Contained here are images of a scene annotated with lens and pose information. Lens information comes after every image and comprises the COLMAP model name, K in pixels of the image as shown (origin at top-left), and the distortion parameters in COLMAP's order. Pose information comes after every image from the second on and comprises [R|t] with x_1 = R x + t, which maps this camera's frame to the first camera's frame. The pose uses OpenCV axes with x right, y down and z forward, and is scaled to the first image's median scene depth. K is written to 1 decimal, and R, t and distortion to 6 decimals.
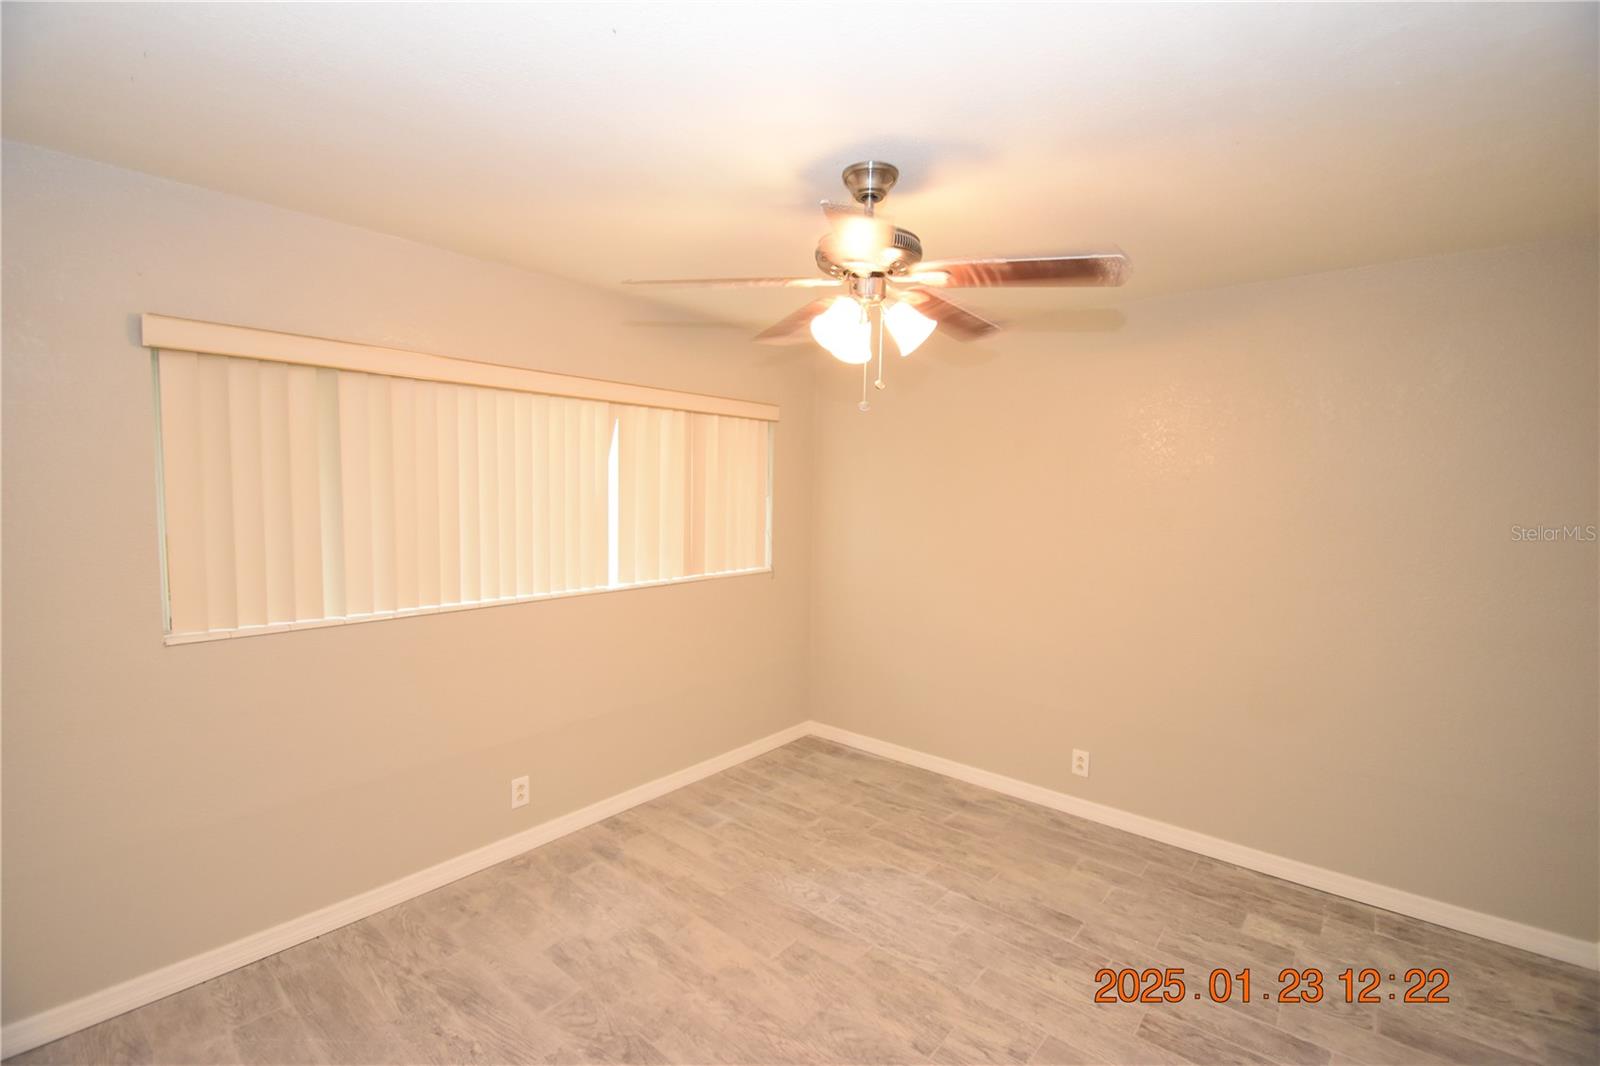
lens RADIAL K [[687.8, 0, 800.0], [0, 687.8, 533.0], [0, 0, 1]] dist [0.011370, -0.014780]
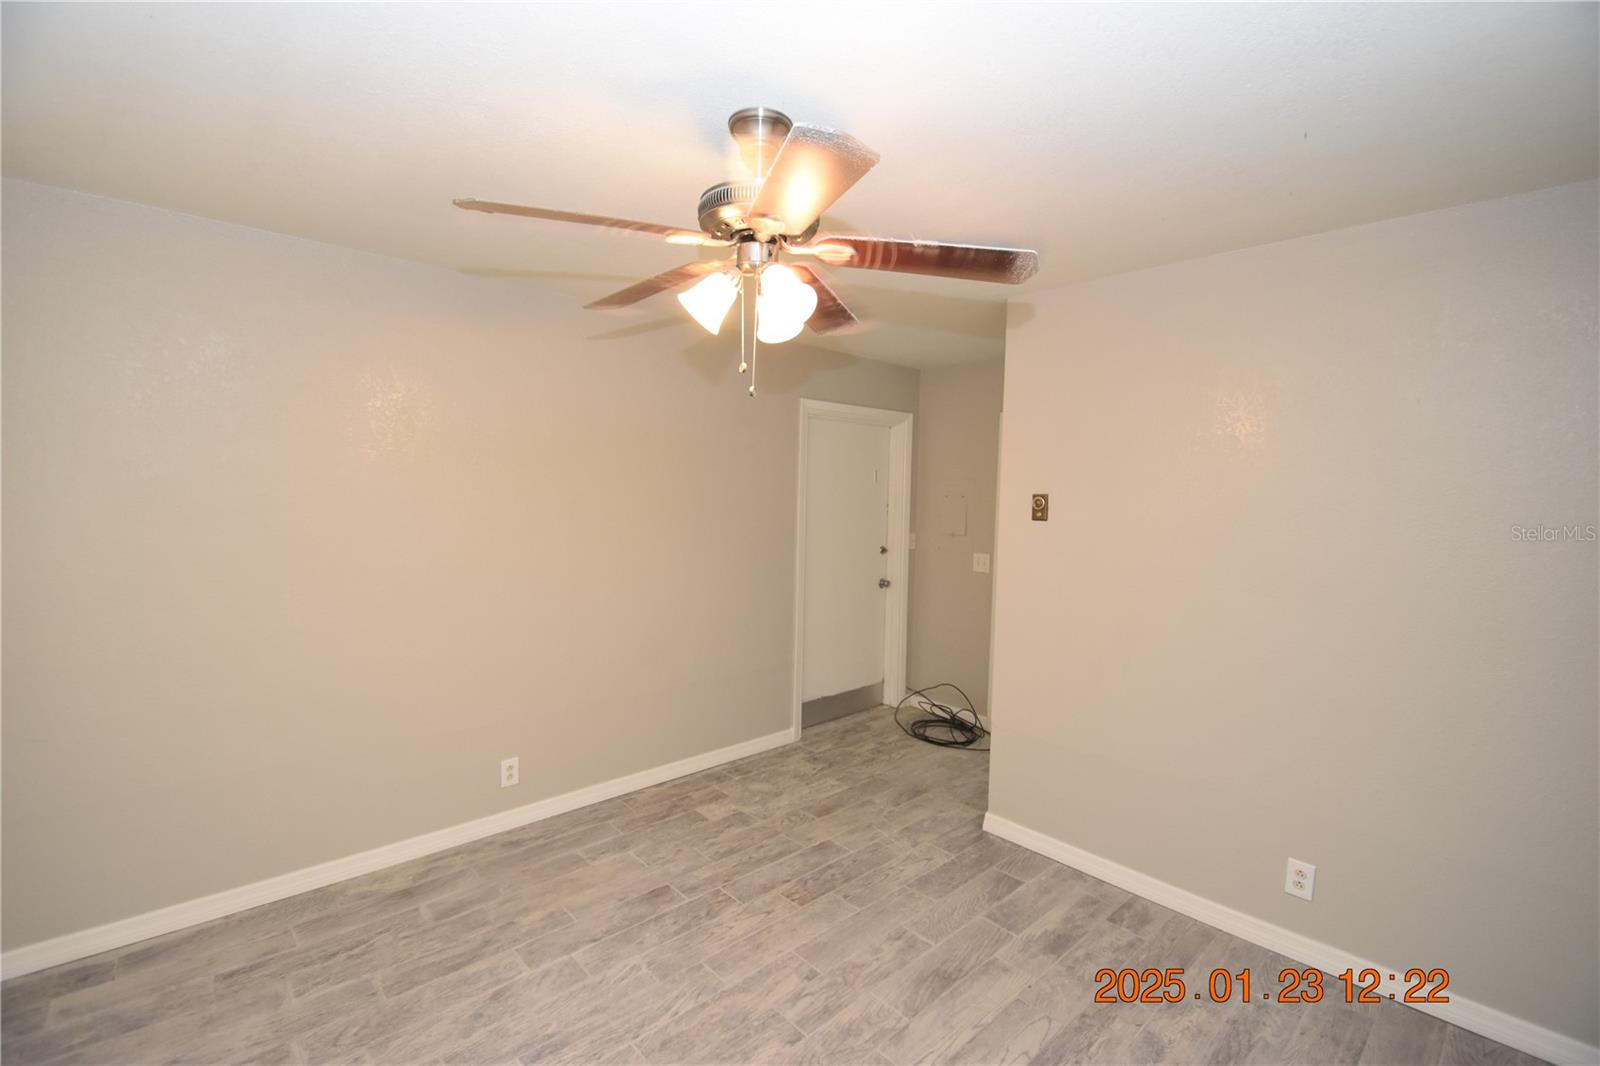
lens RADIAL K [[687.8, 0, 800.0], [0, 687.8, 533.0], [0, 0, 1]] dist [0.011370, -0.014780]
pose [[0.138774, -0.072566, 0.987662, -0.524170], [0.045939, 0.996710, 0.066776, -0.039784], [-0.989258, 0.036106, 0.141651, 0.561895]]
